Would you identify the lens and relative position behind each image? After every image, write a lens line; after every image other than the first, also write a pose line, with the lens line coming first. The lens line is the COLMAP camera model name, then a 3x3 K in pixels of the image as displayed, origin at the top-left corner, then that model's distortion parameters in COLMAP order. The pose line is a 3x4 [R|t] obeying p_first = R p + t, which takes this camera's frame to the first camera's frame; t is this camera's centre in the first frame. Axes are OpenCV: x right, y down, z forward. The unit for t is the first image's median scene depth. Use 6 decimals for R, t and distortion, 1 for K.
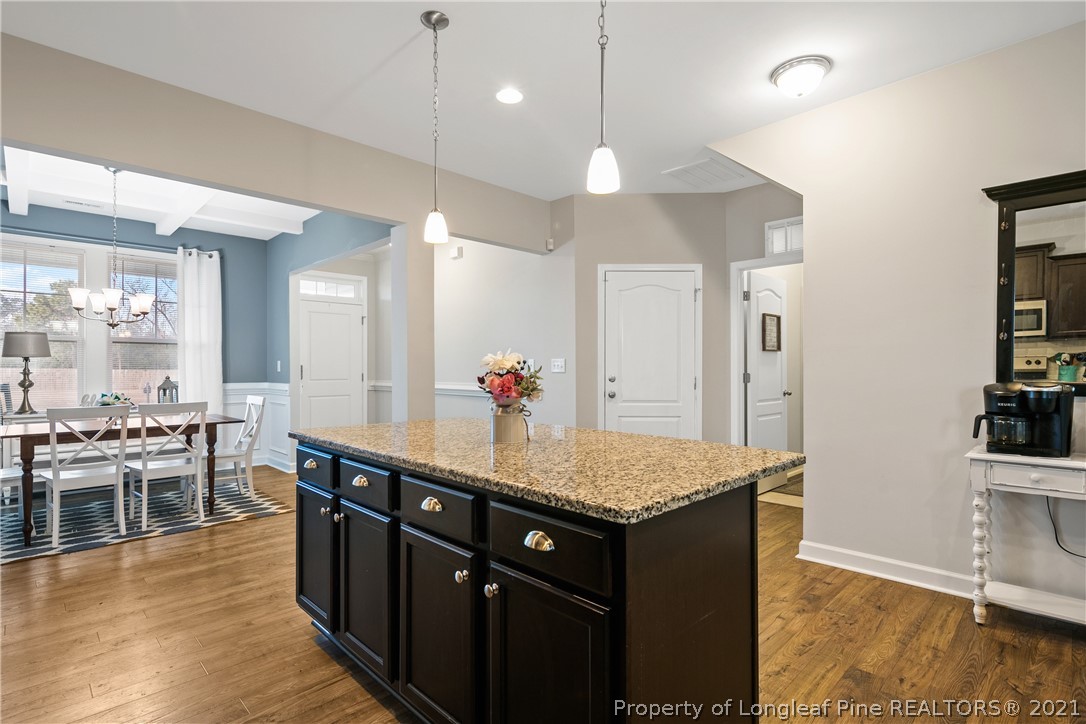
lens RADIAL K [[528.2, 0, 543.3], [0, 528.2, 370.2], [0, 0, 1]] dist [0.003902, -0.003039]
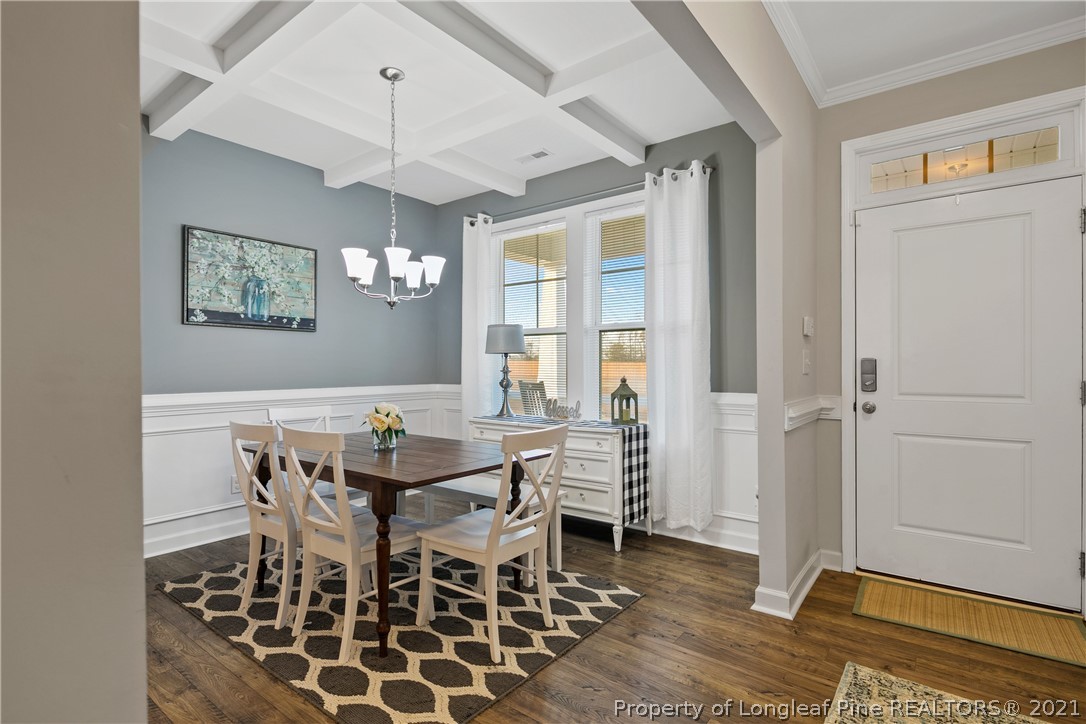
lens RADIAL K [[528.2, 0, 538.8], [0, 528.2, 369.1], [0, 0, 1]] dist [0.003902, -0.003039]
pose [[0.138343, 0.007918, -0.990353, -0.088328], [-0.002089, 0.999968, 0.007703, -0.005182], [0.990382, 0.001003, 0.138355, 0.889784]]
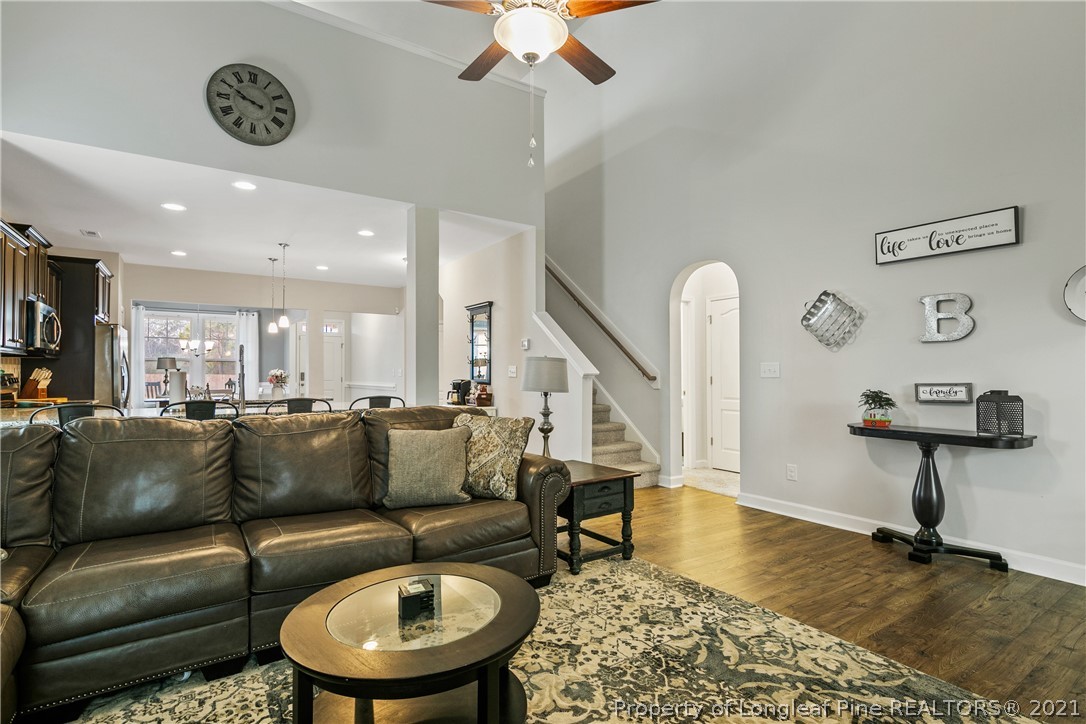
lens RADIAL K [[528.2, 0, 554.1], [0, 528.2, 363.8], [0, 0, 1]] dist [0.003902, -0.003039]
pose [[0.982152, -0.004946, -0.188025, 0.942333], [0.002610, 0.999916, -0.012669, -0.015133], [0.188072, 0.011953, 0.982082, -0.789689]]
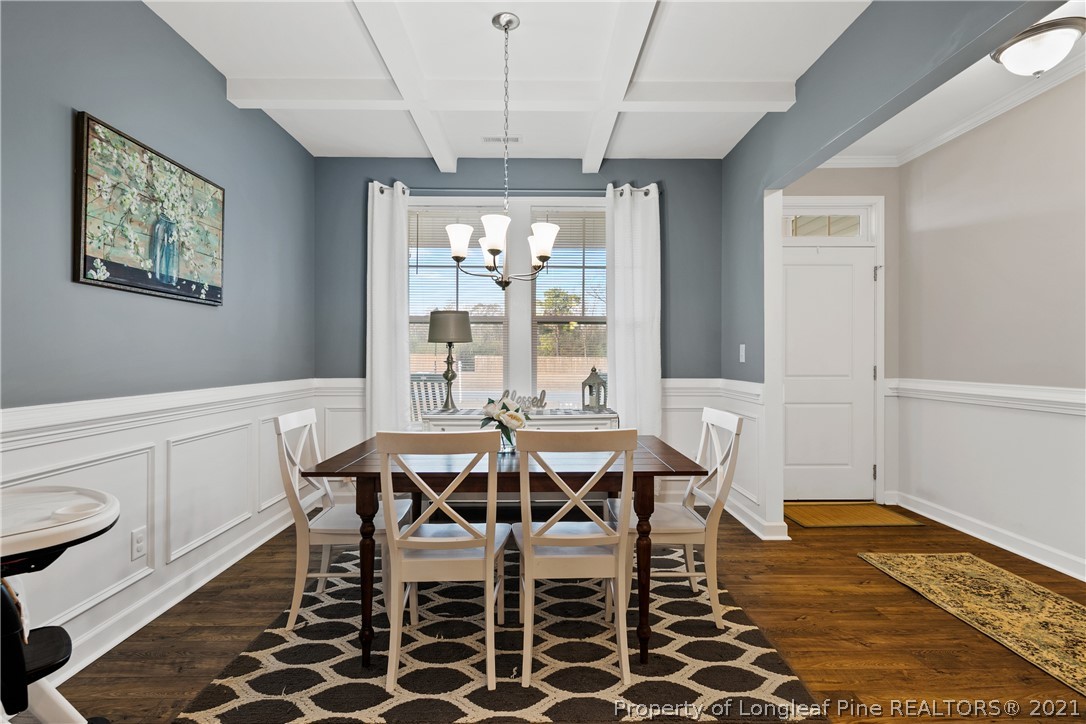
lens RADIAL K [[528.2, 0, 544.4], [0, 528.2, 357.6], [0, 0, 1]] dist [0.003902, -0.003039]
pose [[0.727150, 0.003159, -0.686471, -0.301549], [-0.004276, 0.999991, 0.000072, -0.002157], [0.686465, 0.002883, 0.727157, 0.486748]]
